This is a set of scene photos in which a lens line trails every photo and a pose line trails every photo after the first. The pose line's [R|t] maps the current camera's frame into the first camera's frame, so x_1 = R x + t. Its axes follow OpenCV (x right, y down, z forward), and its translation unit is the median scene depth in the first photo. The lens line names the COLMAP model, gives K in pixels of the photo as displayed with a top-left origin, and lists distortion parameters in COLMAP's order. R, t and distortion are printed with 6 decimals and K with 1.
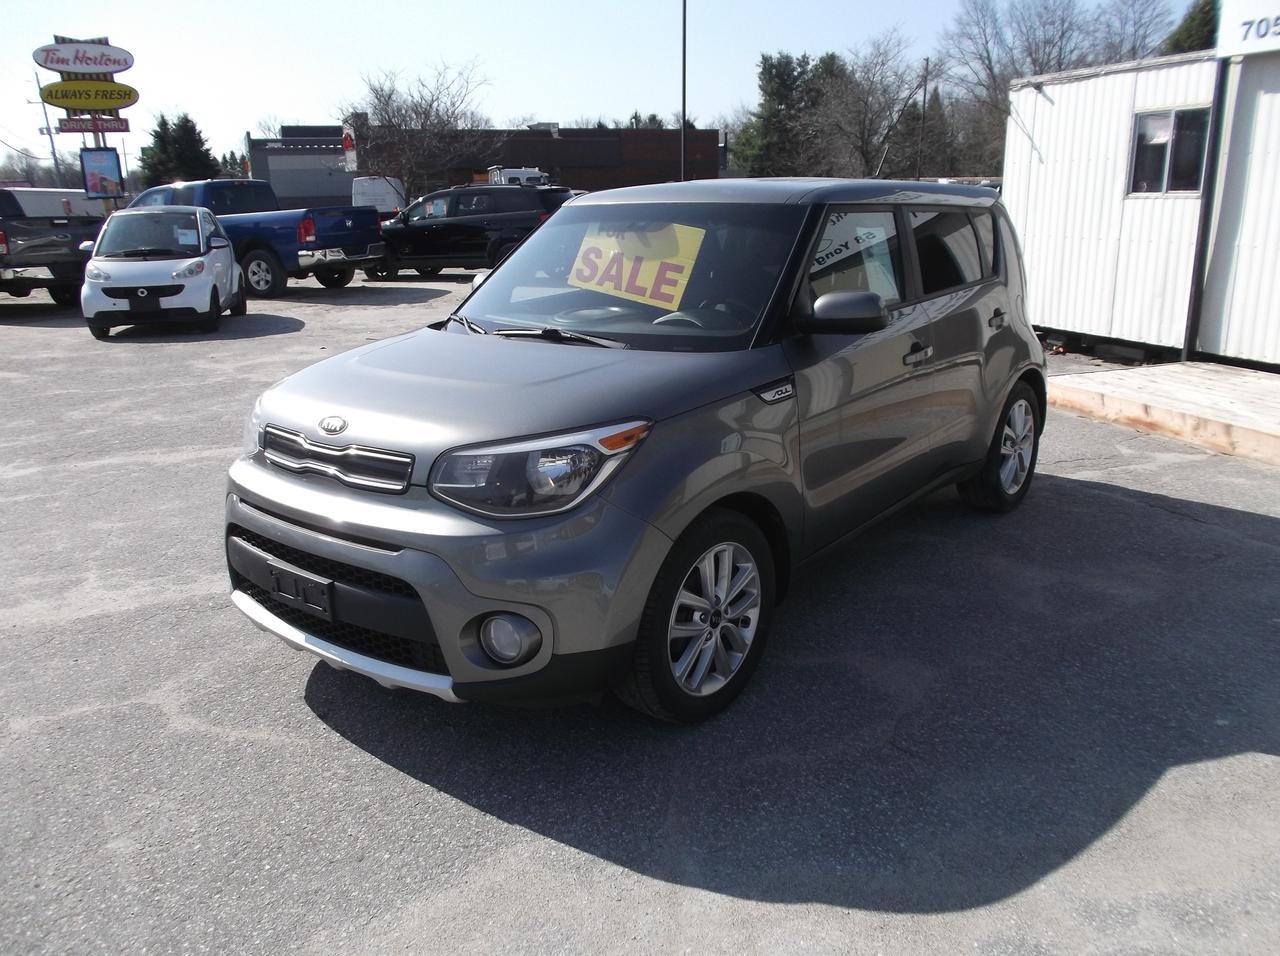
lens RADIAL K [[1011.5, 0, 649.5], [0, 1011.5, 527.8], [0, 0, 1]] dist [-0.025712, 0.003474]
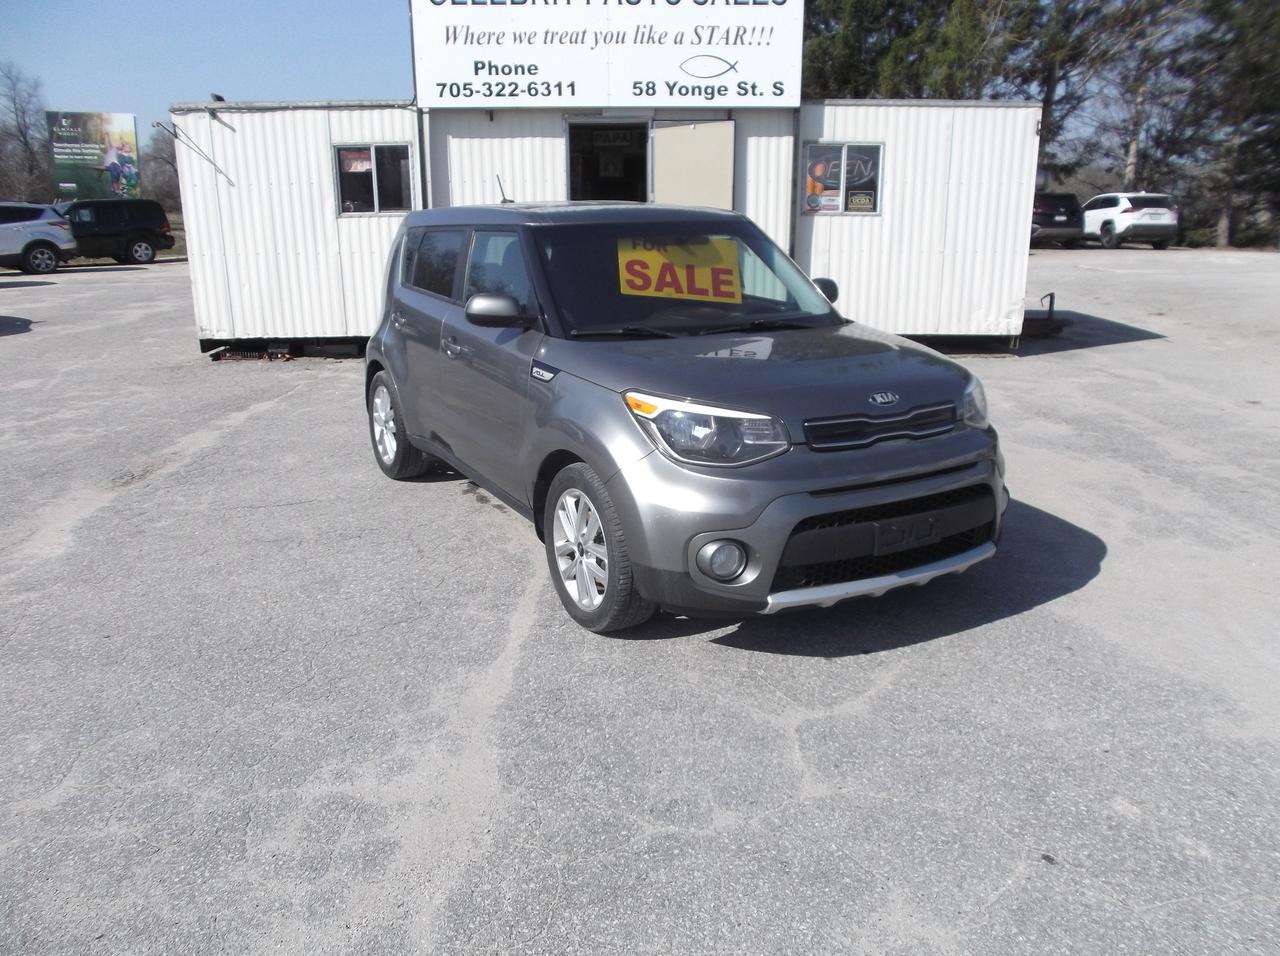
lens RADIAL K [[1011.5, 0, 649.5], [0, 1011.5, 527.8], [0, 0, 1]] dist [-0.025712, 0.003474]
pose [[0.350591, -0.276419, 0.894806, -0.657375], [0.293500, 0.939747, 0.175306, -0.106524], [-0.889350, 0.201165, 0.410596, 0.325228]]
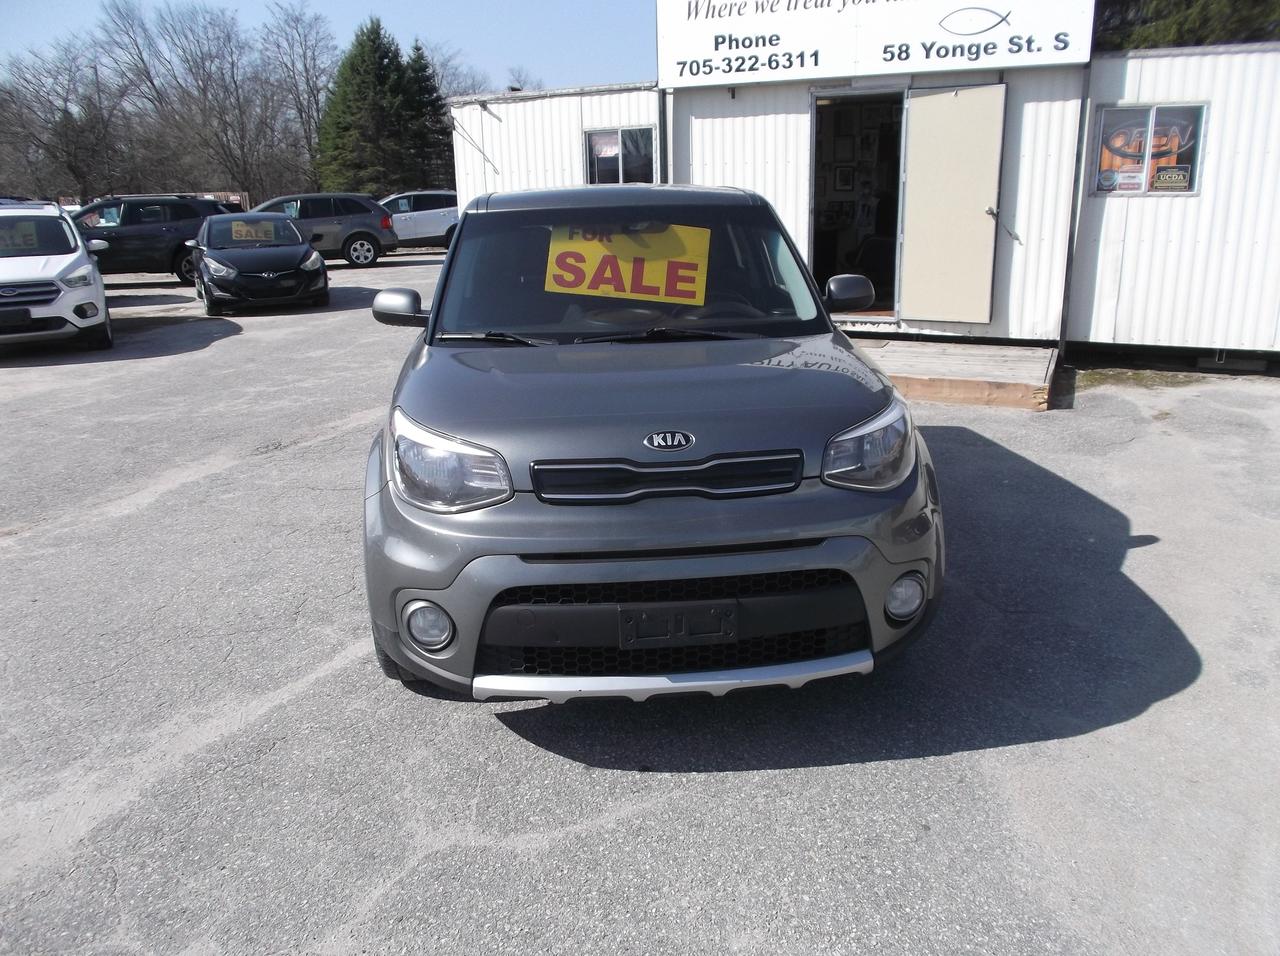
lens RADIAL K [[1011.5, 0, 649.5], [0, 1011.5, 527.8], [0, 0, 1]] dist [-0.025712, 0.003474]
pose [[0.715093, -0.222231, 0.662764, -0.401311], [0.231520, 0.969902, 0.075418, -0.041622], [-0.659576, 0.099512, 0.745021, 0.138082]]
